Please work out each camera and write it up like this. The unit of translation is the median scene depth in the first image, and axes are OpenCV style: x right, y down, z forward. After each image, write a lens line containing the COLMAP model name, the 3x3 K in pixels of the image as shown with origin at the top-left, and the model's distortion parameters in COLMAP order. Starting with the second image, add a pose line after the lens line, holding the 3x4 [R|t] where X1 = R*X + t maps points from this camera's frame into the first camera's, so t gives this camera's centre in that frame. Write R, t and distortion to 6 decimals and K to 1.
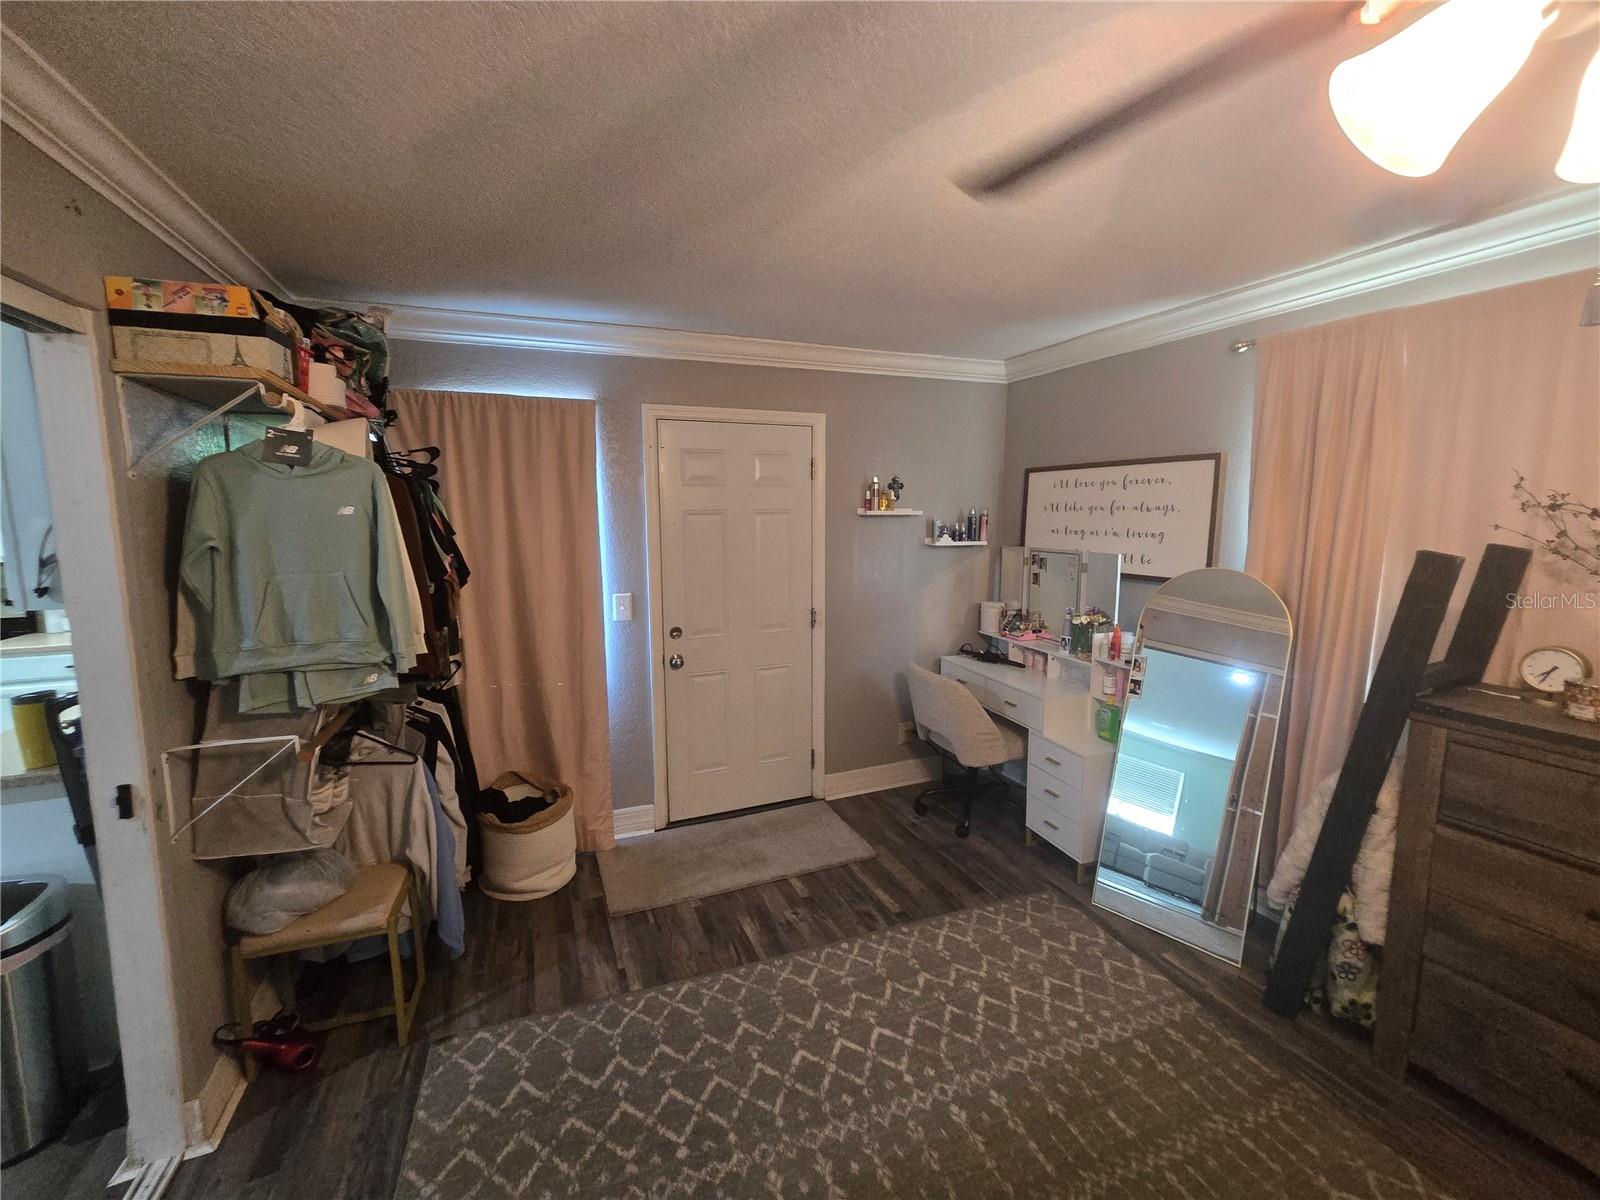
lens RADIAL K [[655.1, 0, 799.5], [0, 655.1, 600.2], [0, 0, 1]] dist [-0.004038, 0.002035]
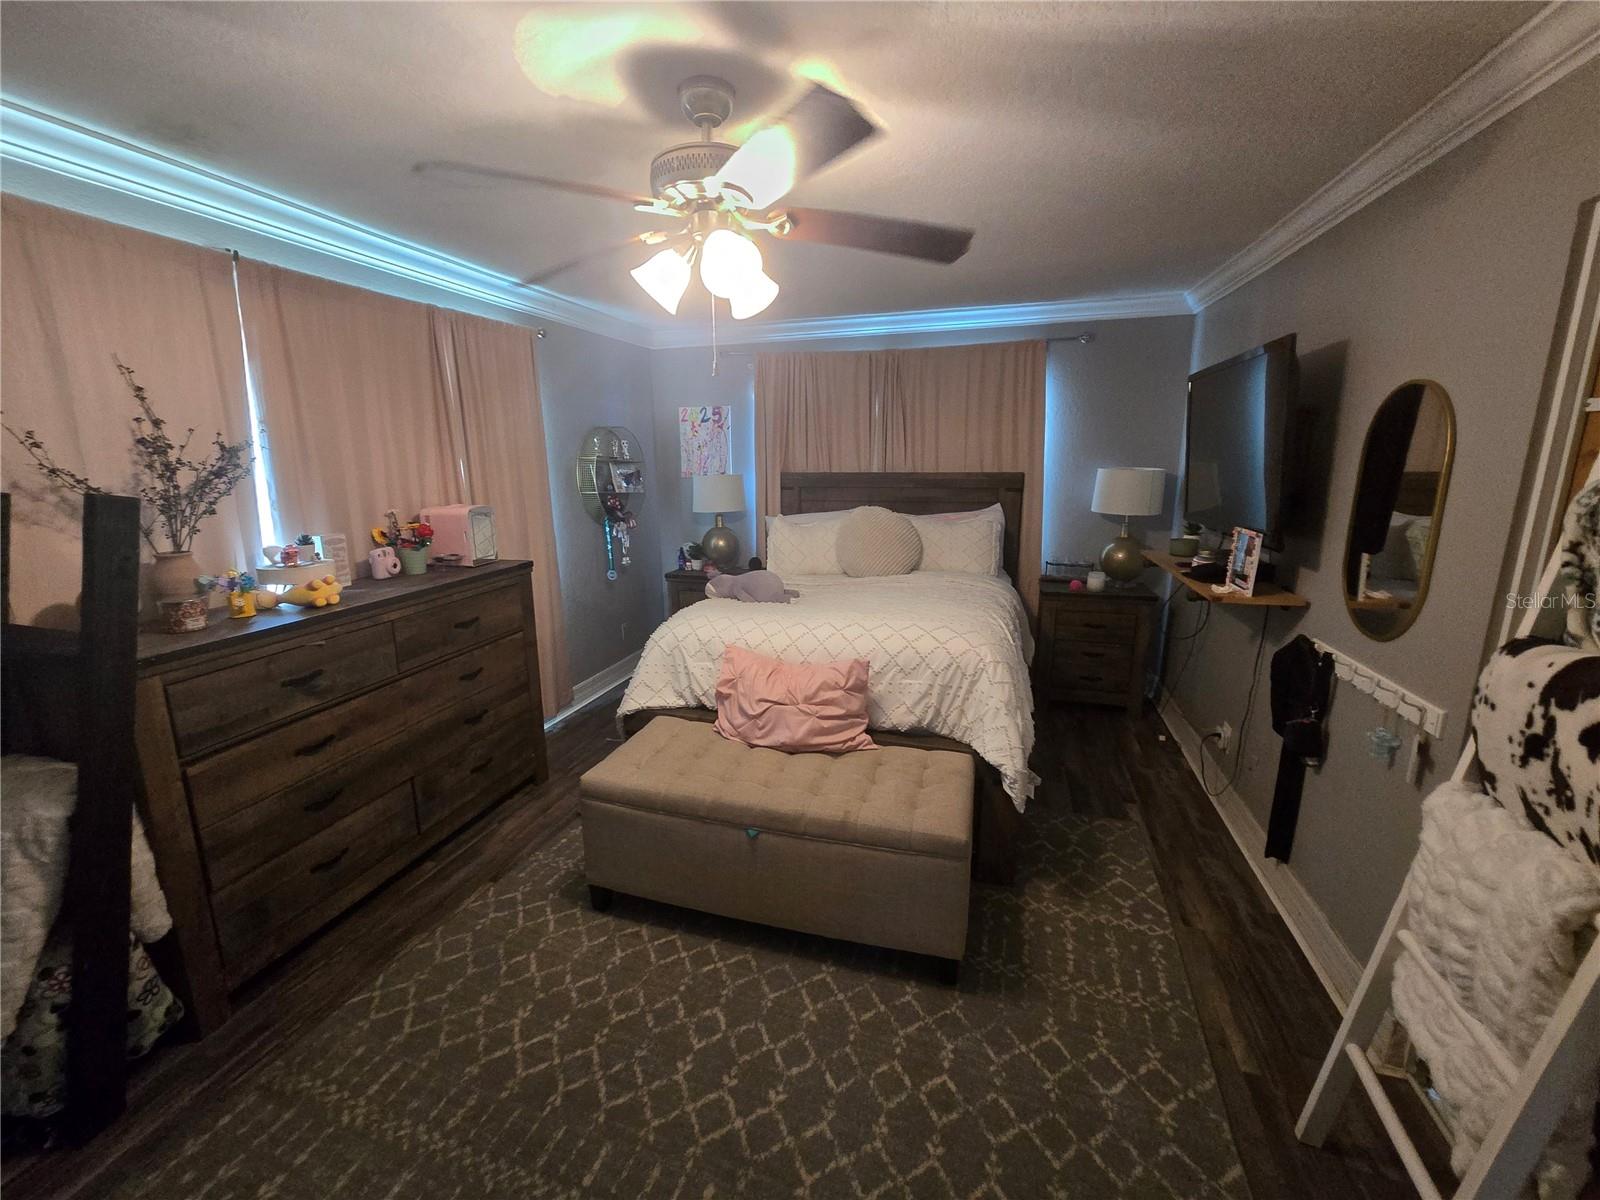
lens RADIAL K [[655.1, 0, 801.2], [0, 655.1, 591.1], [0, 0, 1]] dist [-0.004038, 0.002035]
pose [[-0.776454, -0.113368, 0.619892, -0.310591], [0.104518, 0.946894, 0.304086, -0.106856], [-0.621446, 0.300899, -0.723371, 0.936321]]
